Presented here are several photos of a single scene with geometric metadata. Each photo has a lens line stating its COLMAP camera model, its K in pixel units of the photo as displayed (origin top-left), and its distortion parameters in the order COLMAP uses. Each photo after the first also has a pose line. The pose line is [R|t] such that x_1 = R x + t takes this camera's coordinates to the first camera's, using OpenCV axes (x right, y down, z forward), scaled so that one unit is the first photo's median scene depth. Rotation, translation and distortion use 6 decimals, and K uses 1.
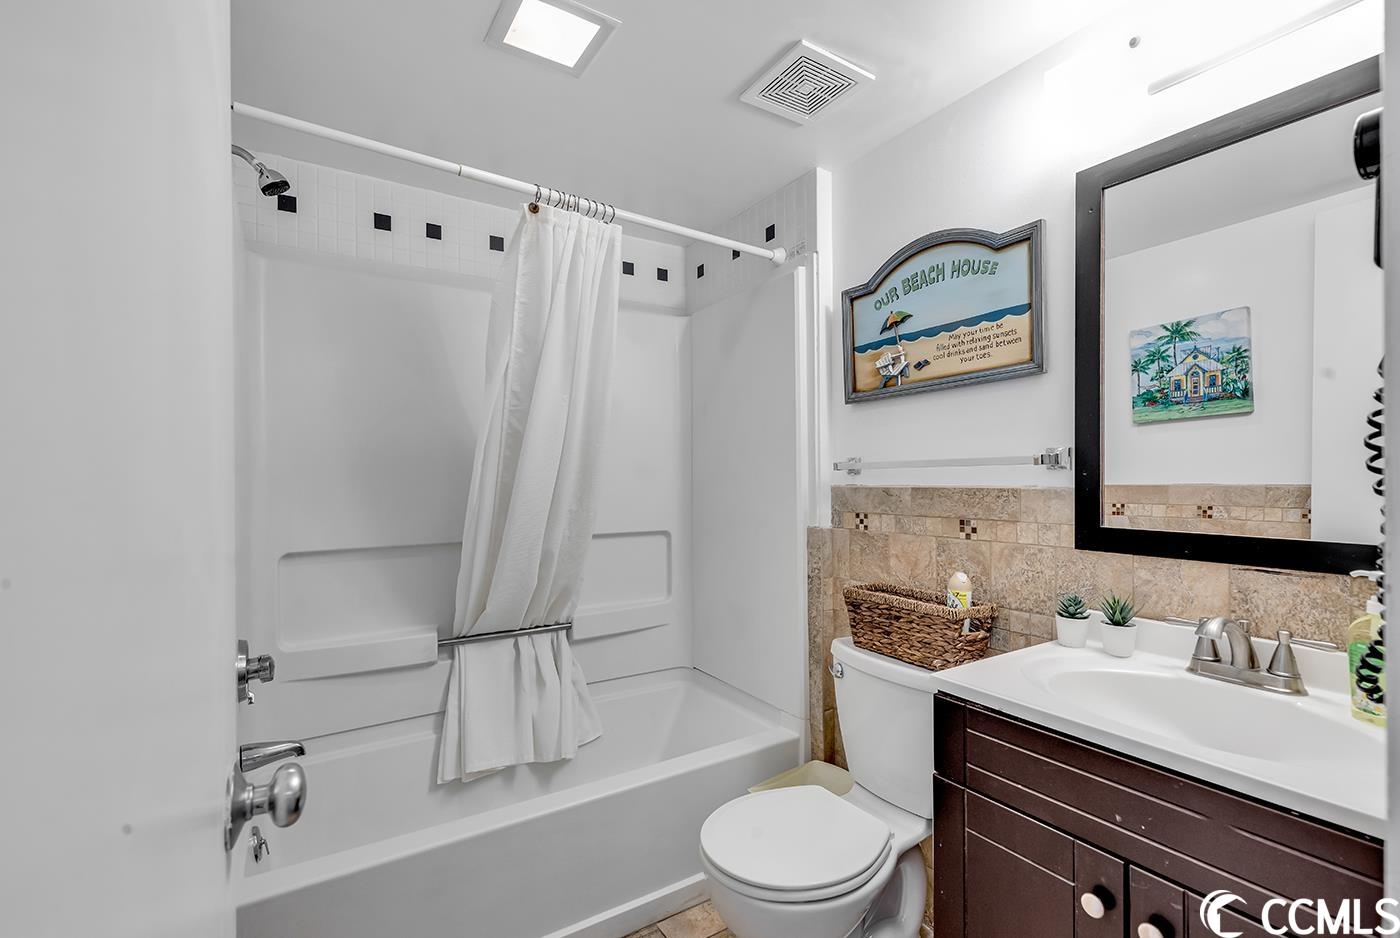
lens RADIAL K [[636.3, 0, 705.9], [0, 636.3, 484.5], [0, 0, 1]] dist [0.004358, -0.000494]
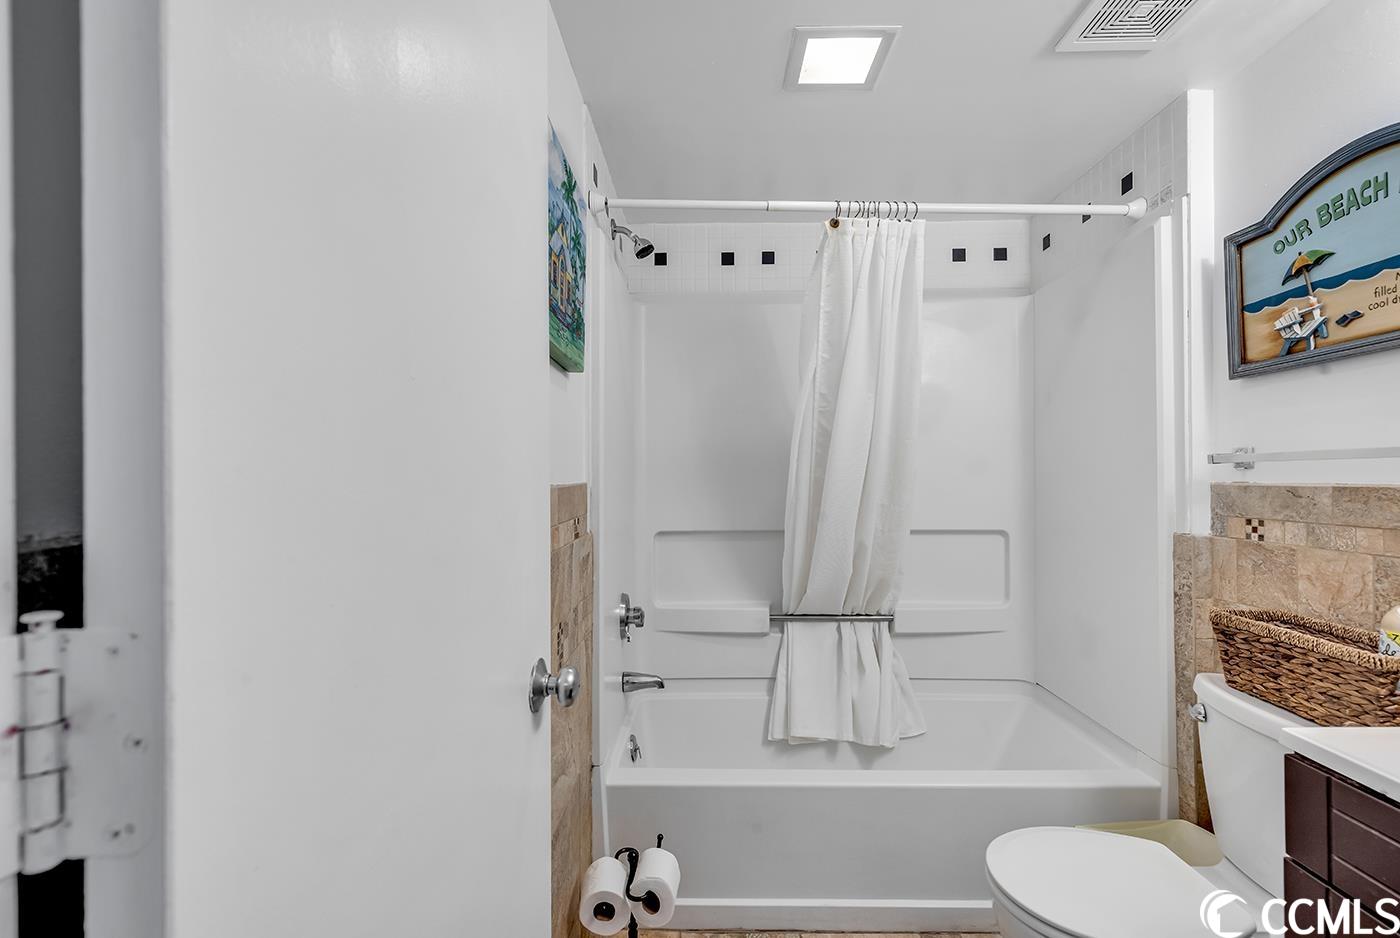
lens RADIAL K [[636.3, 0, 705.9], [0, 636.3, 484.5], [0, 0, 1]] dist [0.004358, -0.000494]
pose [[0.834448, 0.010599, -0.550985, 0.119729], [-0.005995, 0.999930, 0.010156, -0.000899], [0.551054, -0.005171, 0.834453, -0.017997]]
